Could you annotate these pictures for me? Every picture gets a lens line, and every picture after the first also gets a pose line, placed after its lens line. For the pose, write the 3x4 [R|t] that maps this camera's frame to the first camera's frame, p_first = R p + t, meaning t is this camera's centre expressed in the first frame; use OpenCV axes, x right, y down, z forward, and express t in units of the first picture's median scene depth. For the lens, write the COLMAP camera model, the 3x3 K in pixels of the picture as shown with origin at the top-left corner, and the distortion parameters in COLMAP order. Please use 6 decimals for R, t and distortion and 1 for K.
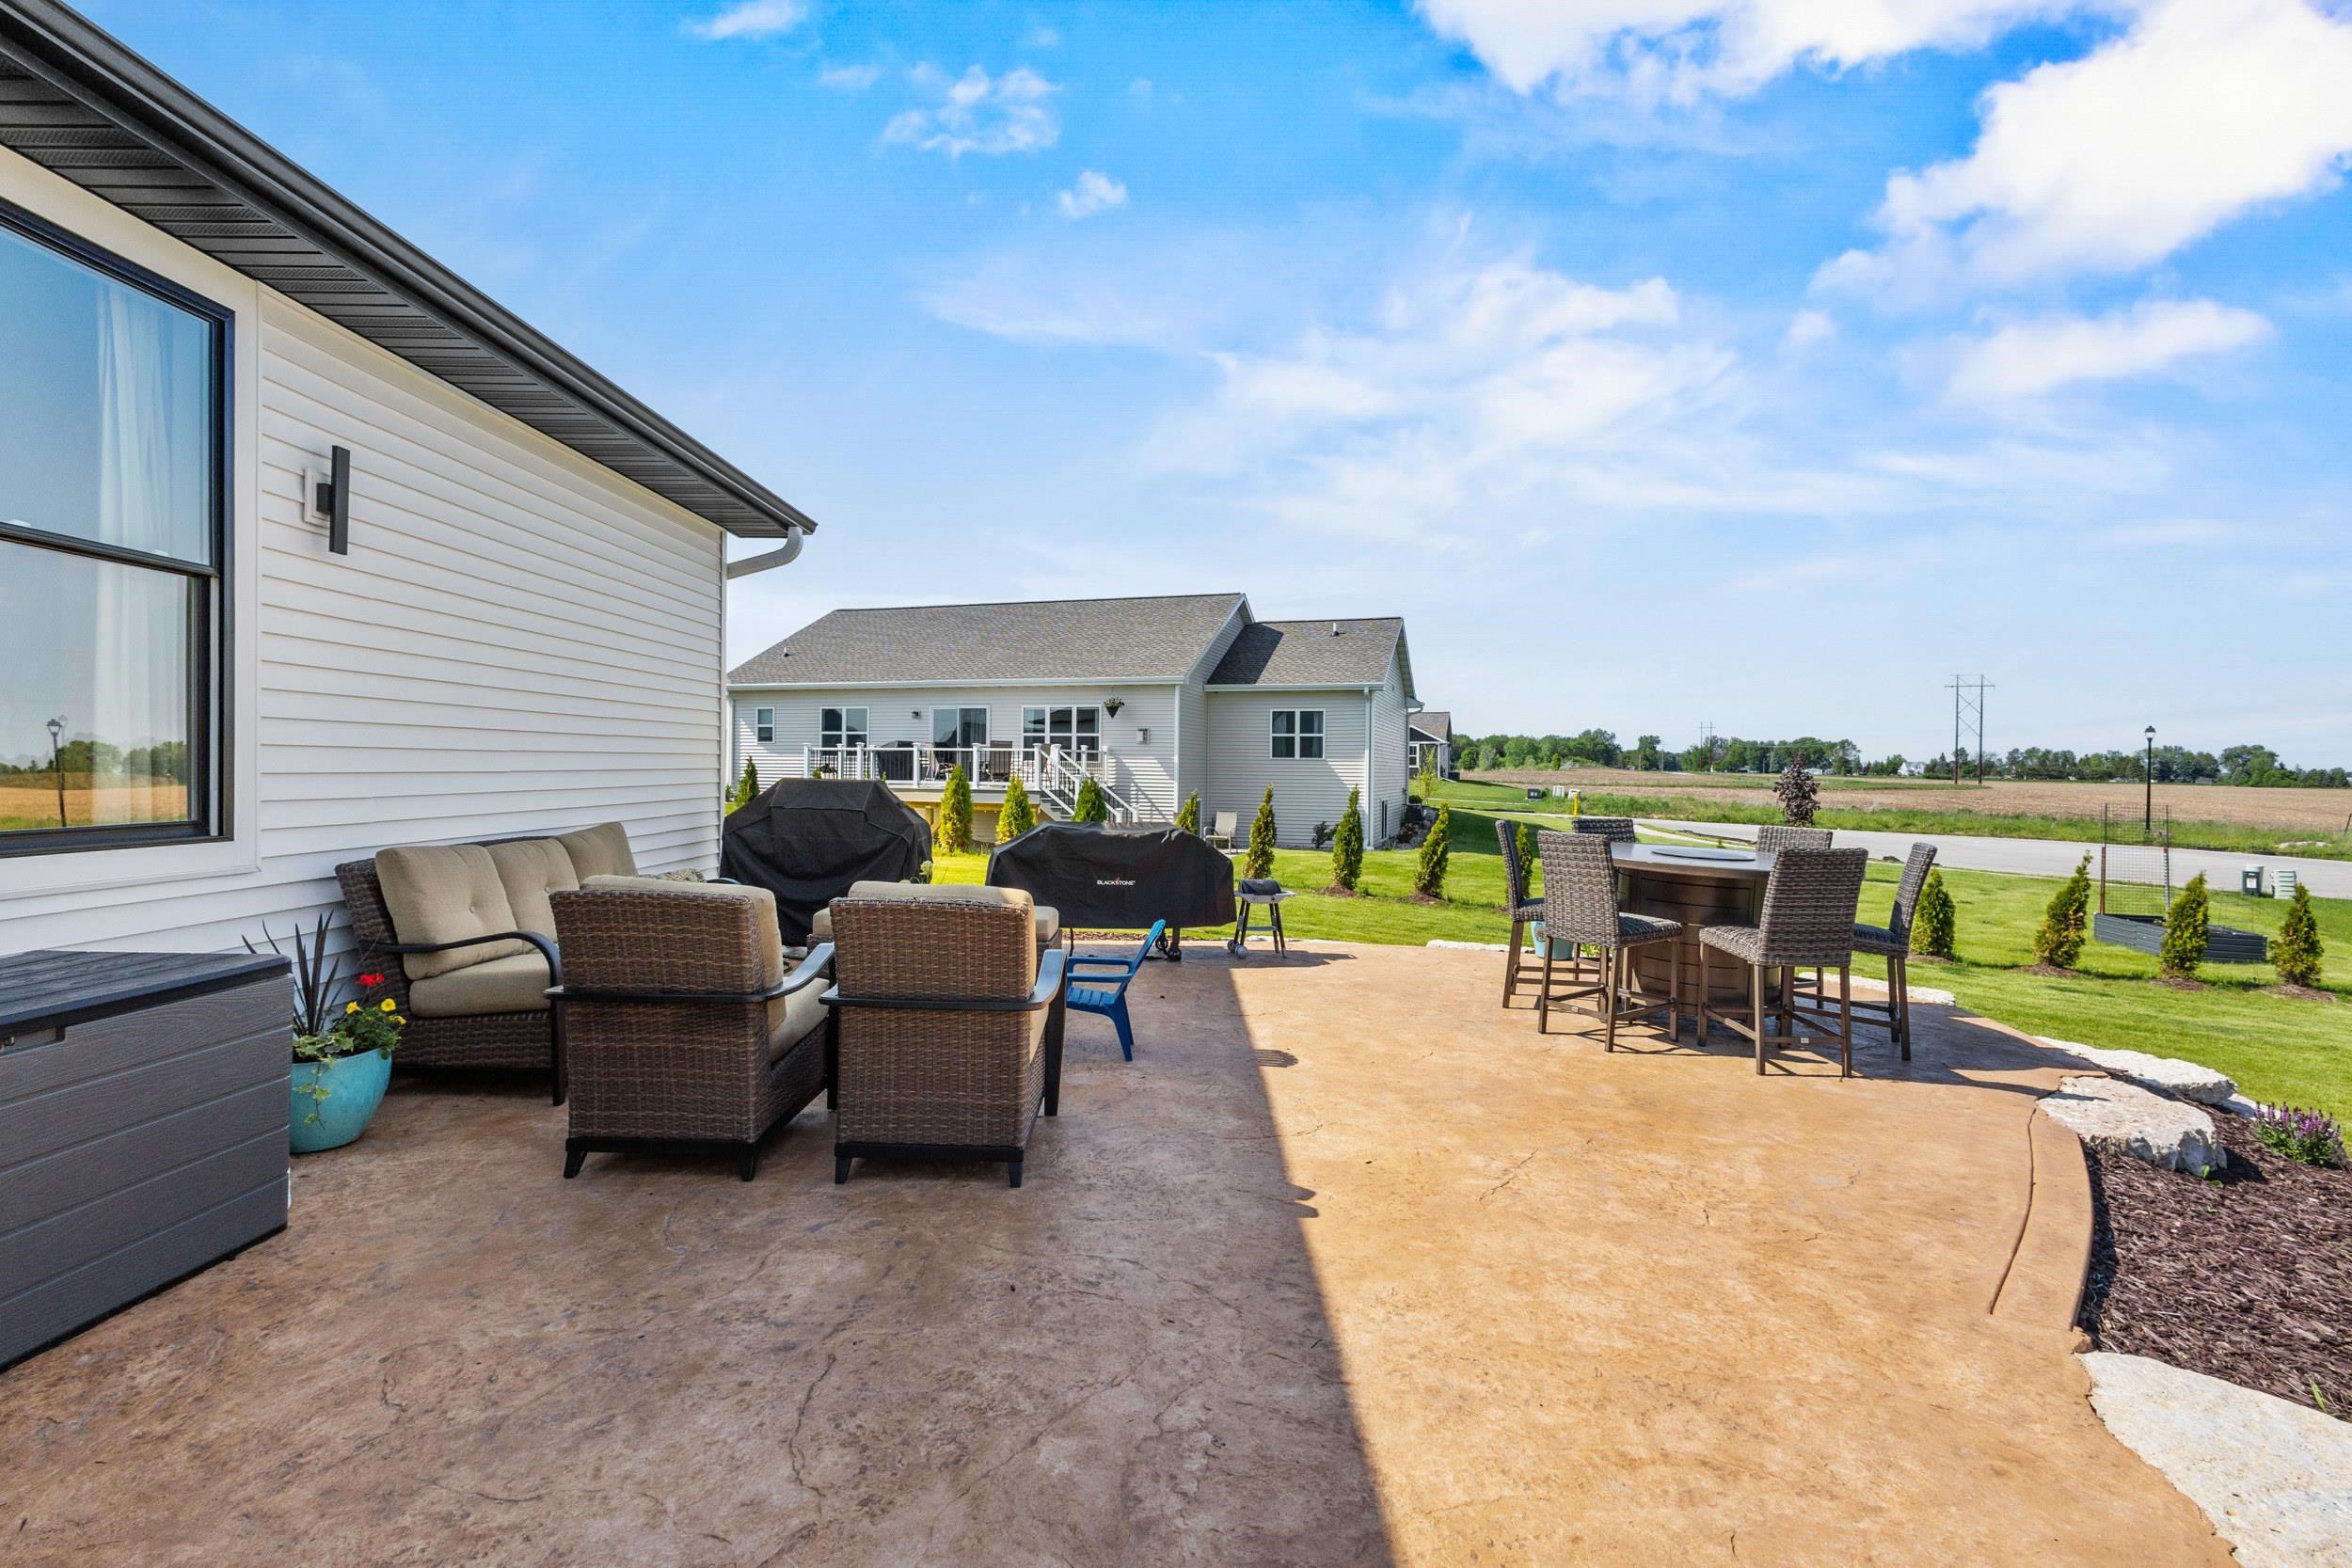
lens RADIAL K [[1088.3, 0, 1173.2], [0, 1088.3, 767.9], [0, 0, 1]] dist [0.011523, -0.002870]
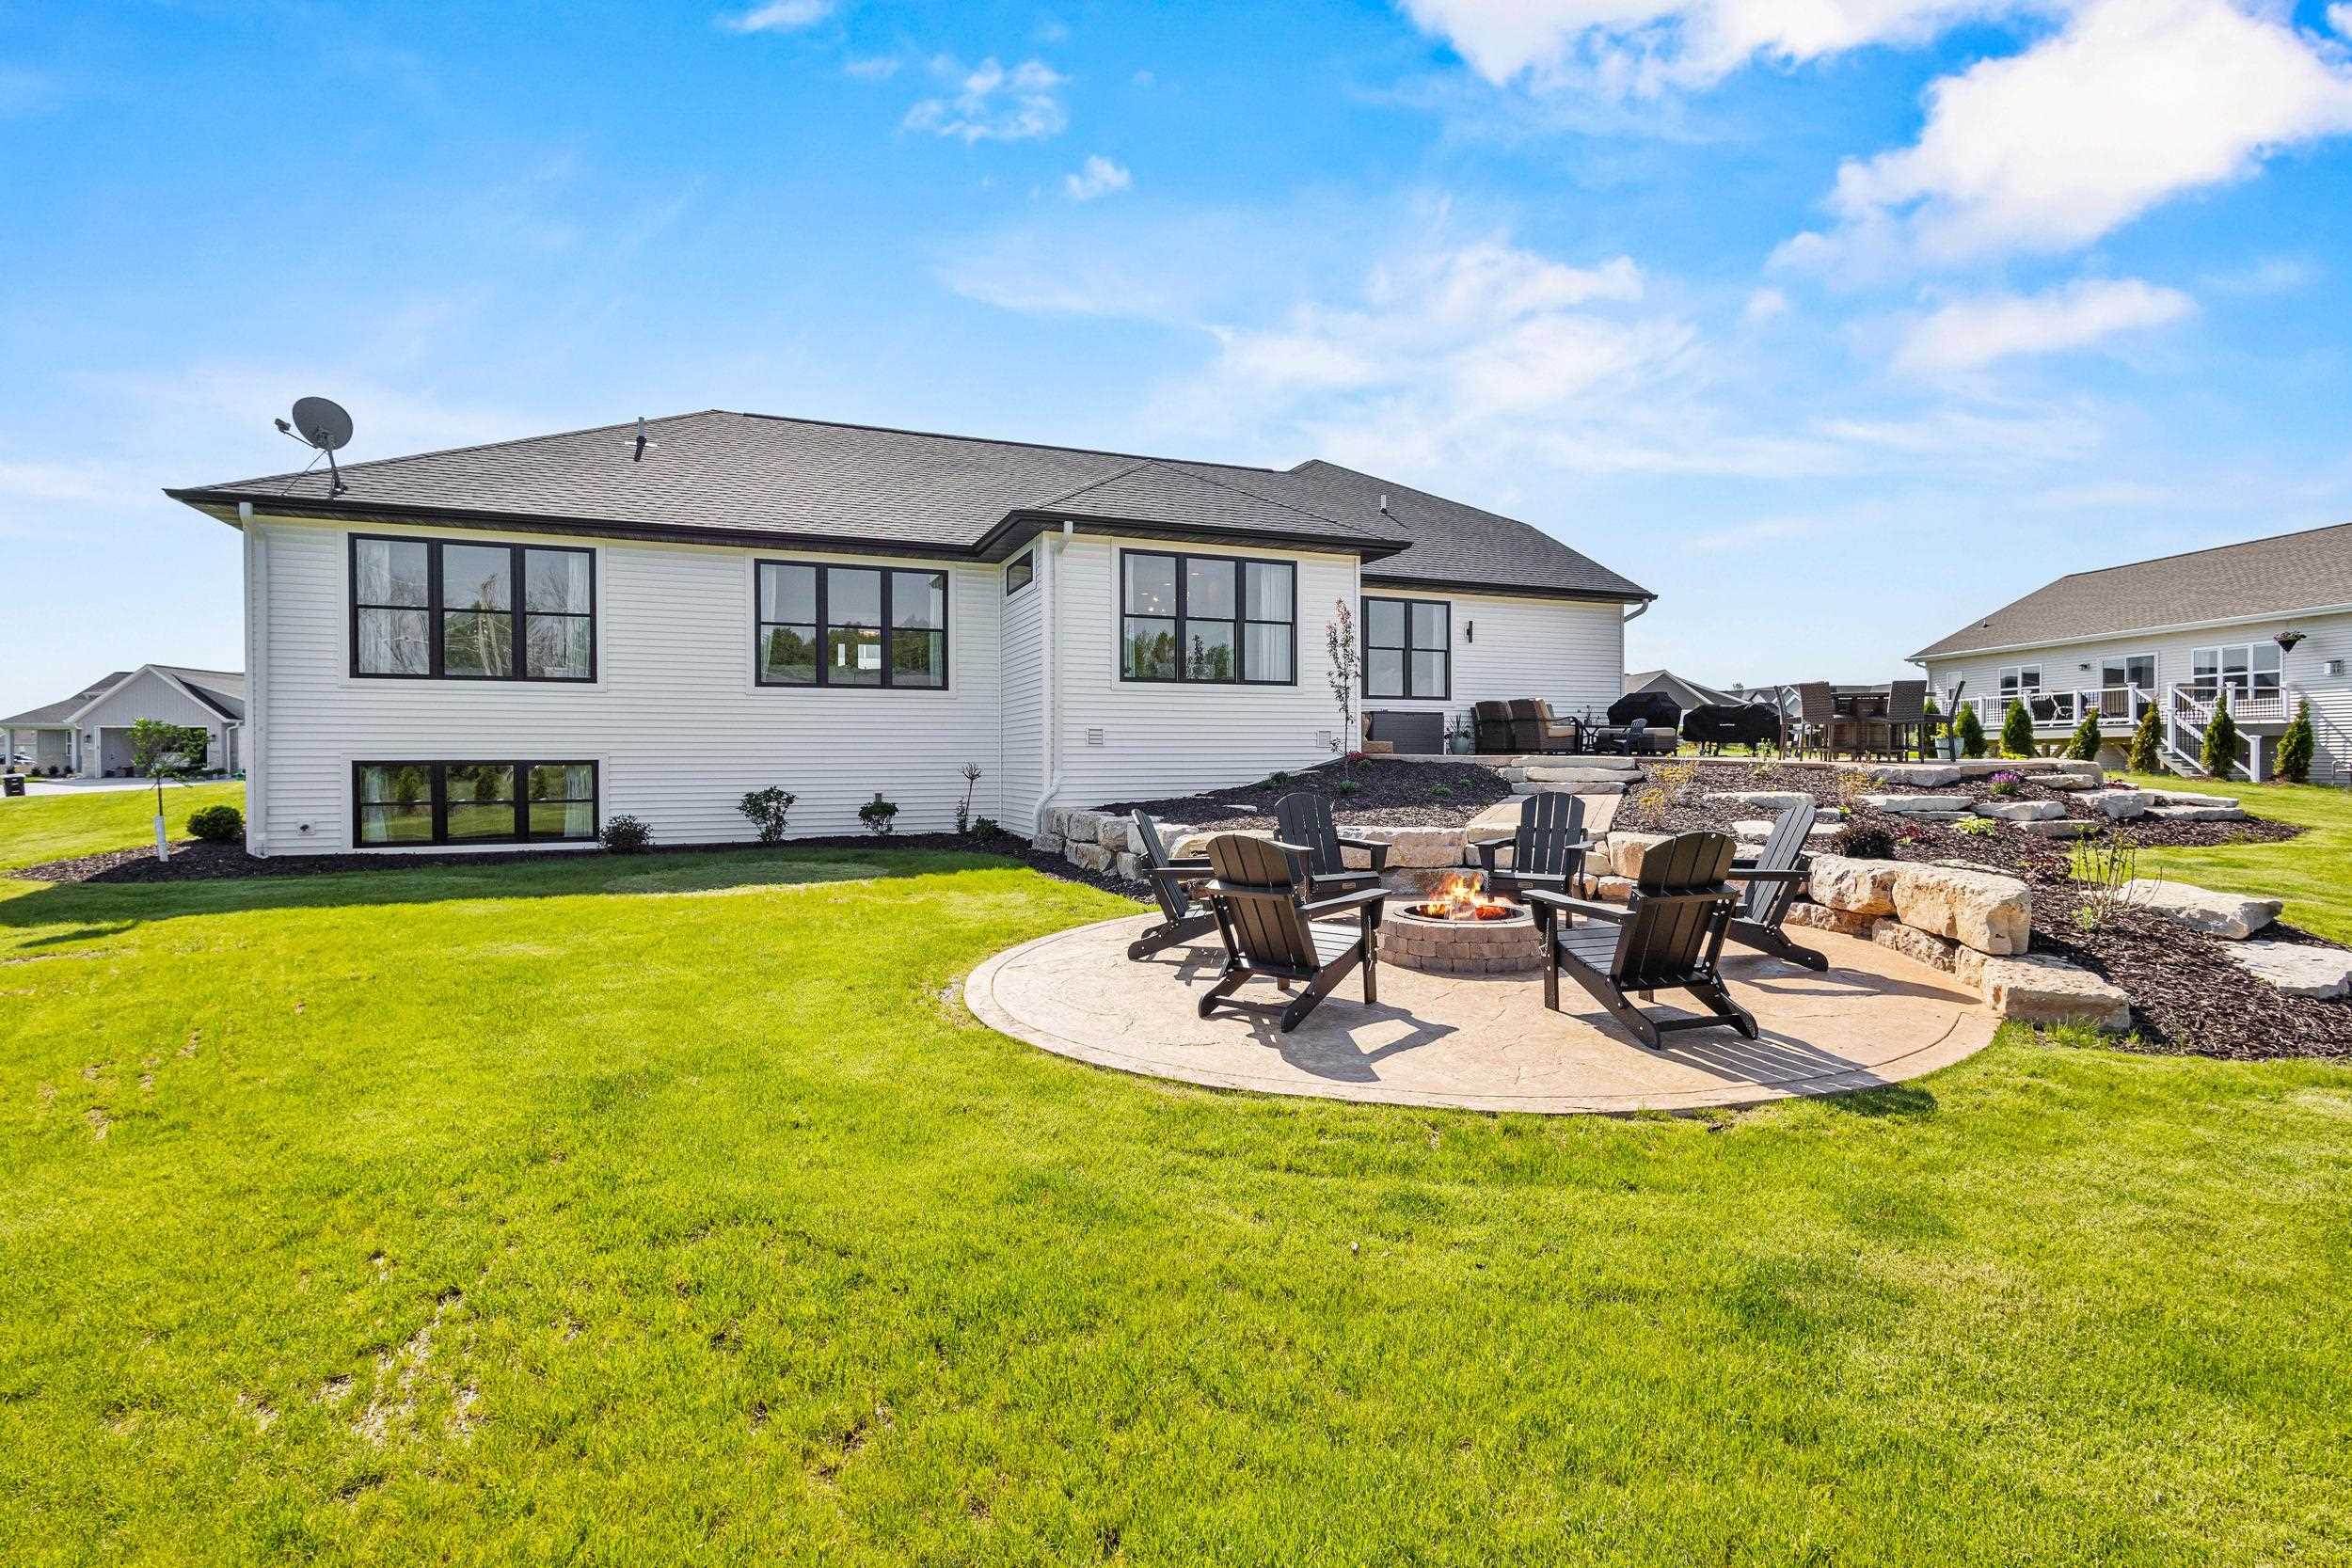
lens RADIAL K [[1088.3, 0, 1168.8], [0, 1088.3, 771.6], [0, 0, 1]] dist [0.011523, -0.002870]
pose [[0.379640, -0.000582, -0.925134, 1.661299], [0.006586, 0.999976, 0.002074, 0.184387], [0.925111, -0.006880, 0.379635, -1.075335]]
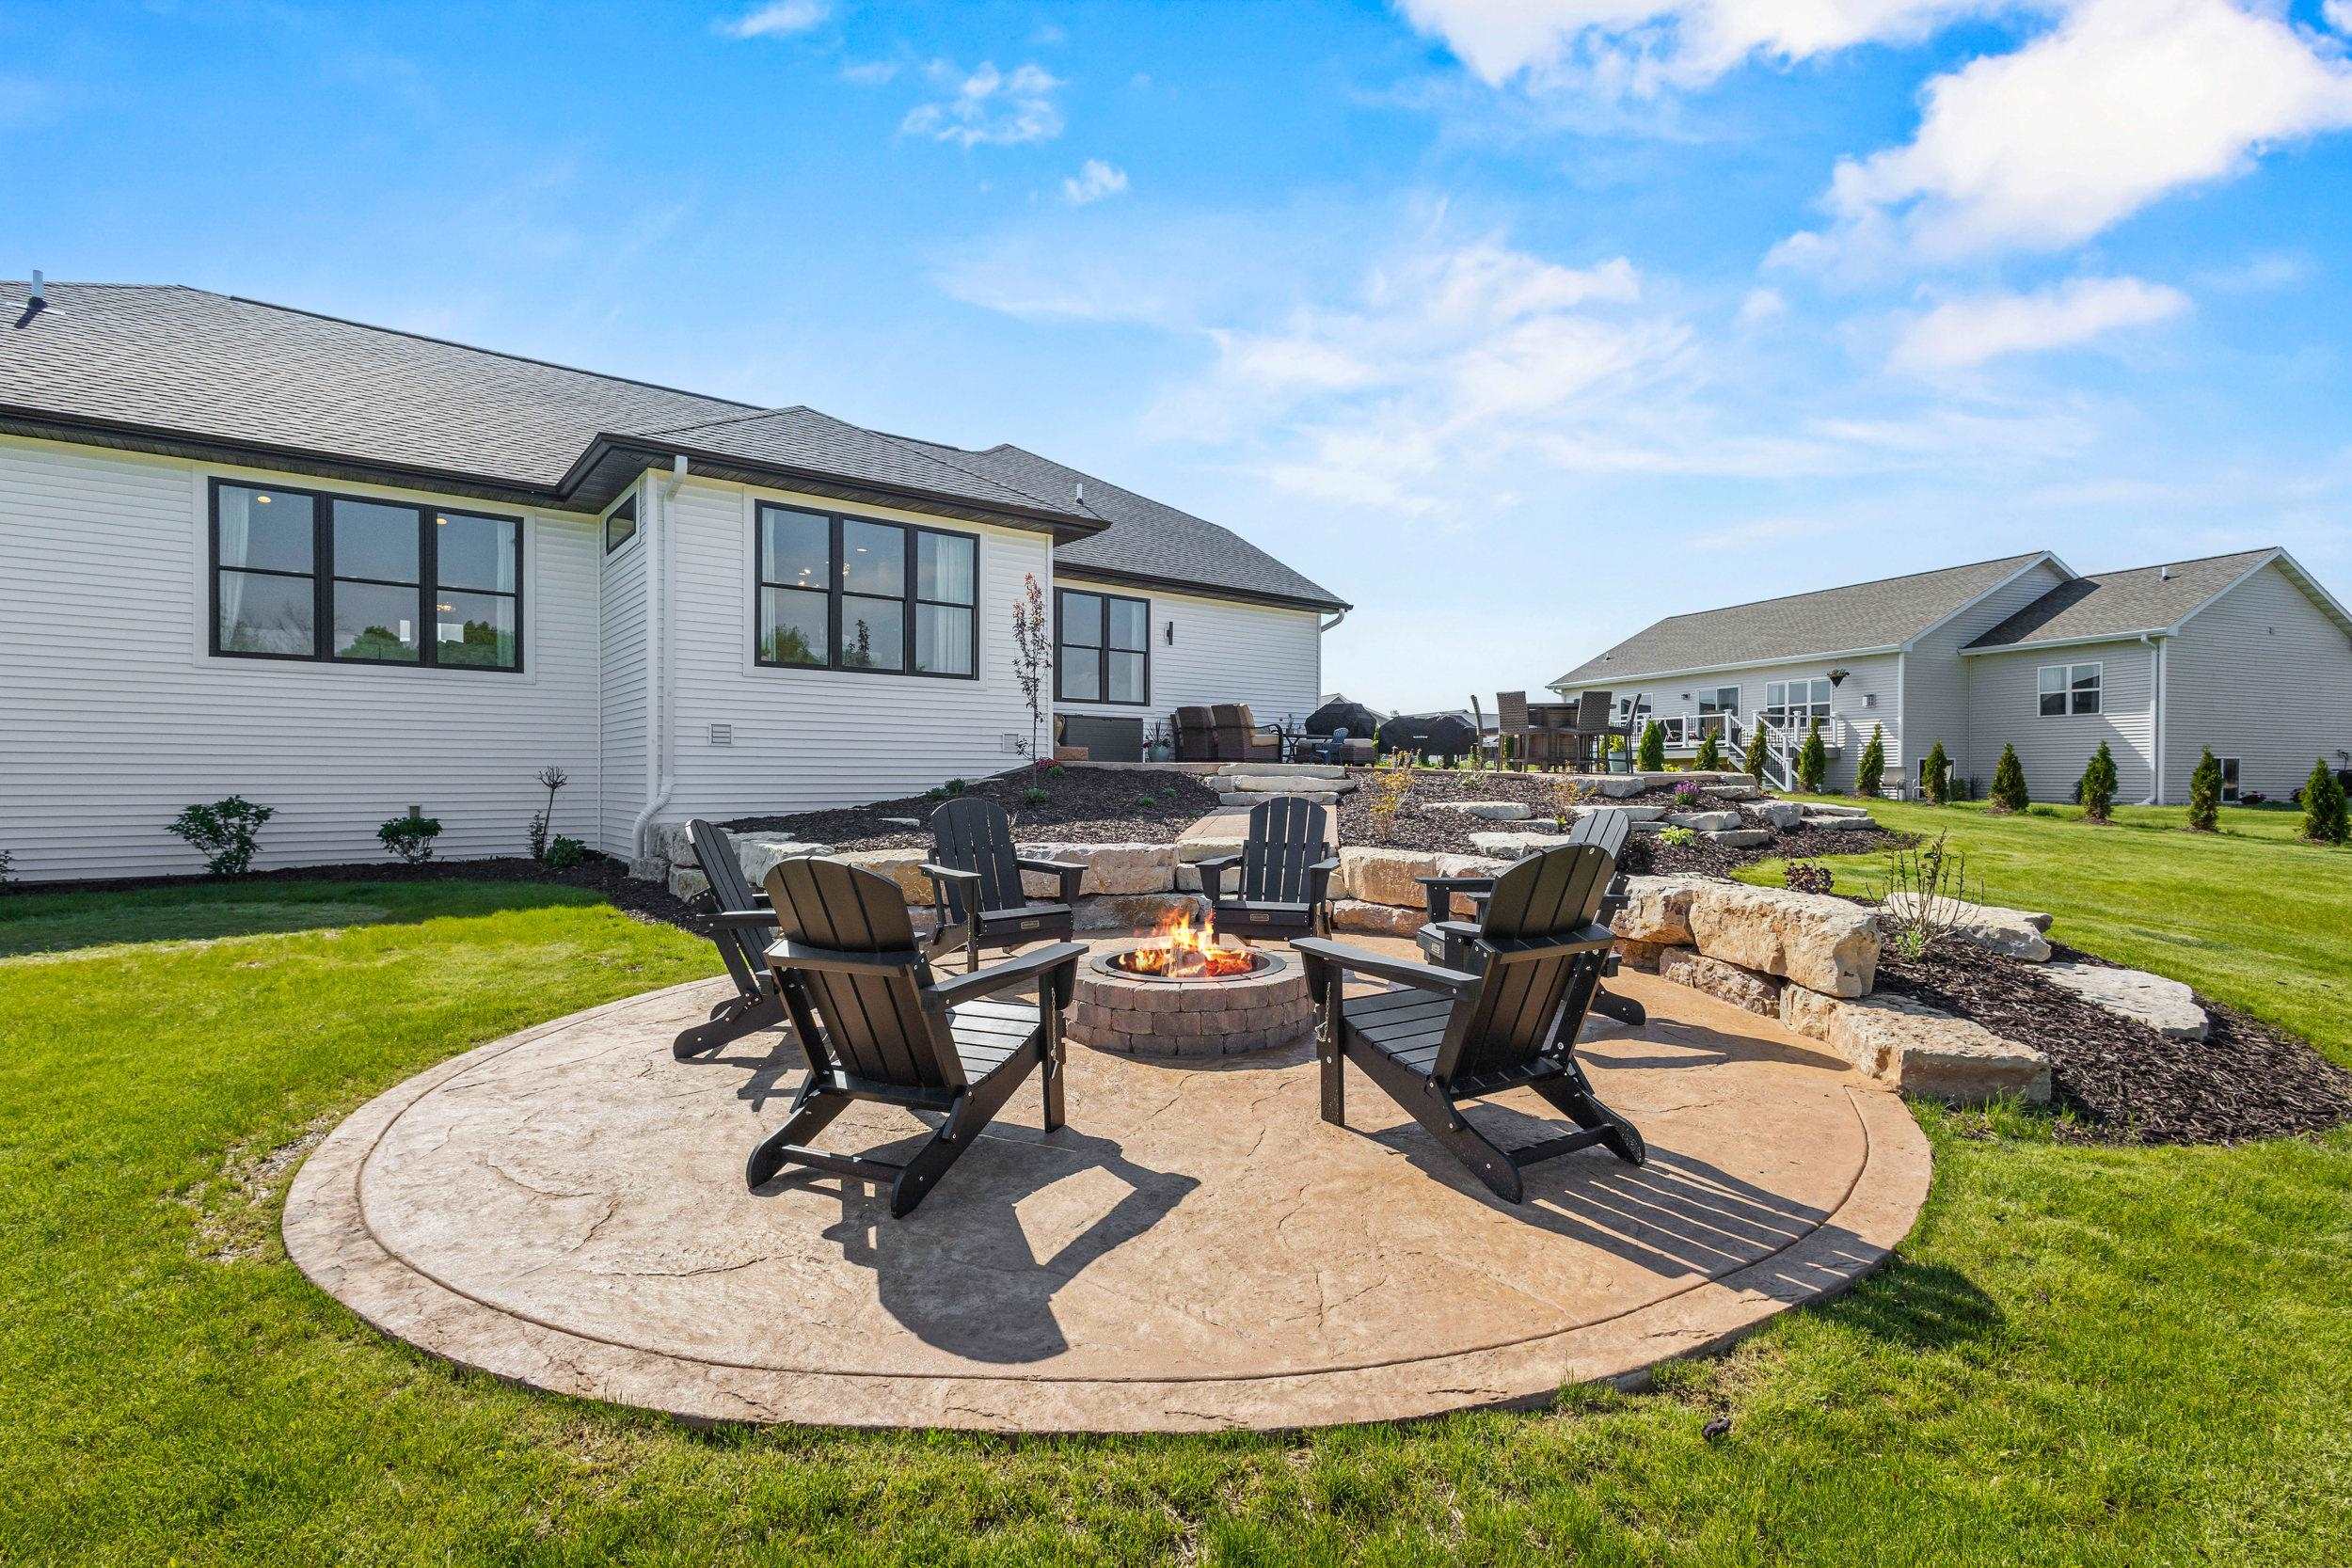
lens RADIAL K [[1088.3, 0, 1168.2], [0, 1088.3, 778.8], [0, 0, 1]] dist [0.011523, -0.002870]
pose [[0.618346, -0.006822, -0.785876, 1.430543], [0.002282, 0.999974, -0.006885, 0.200020], [0.785902, 0.002464, 0.618346, -0.922557]]
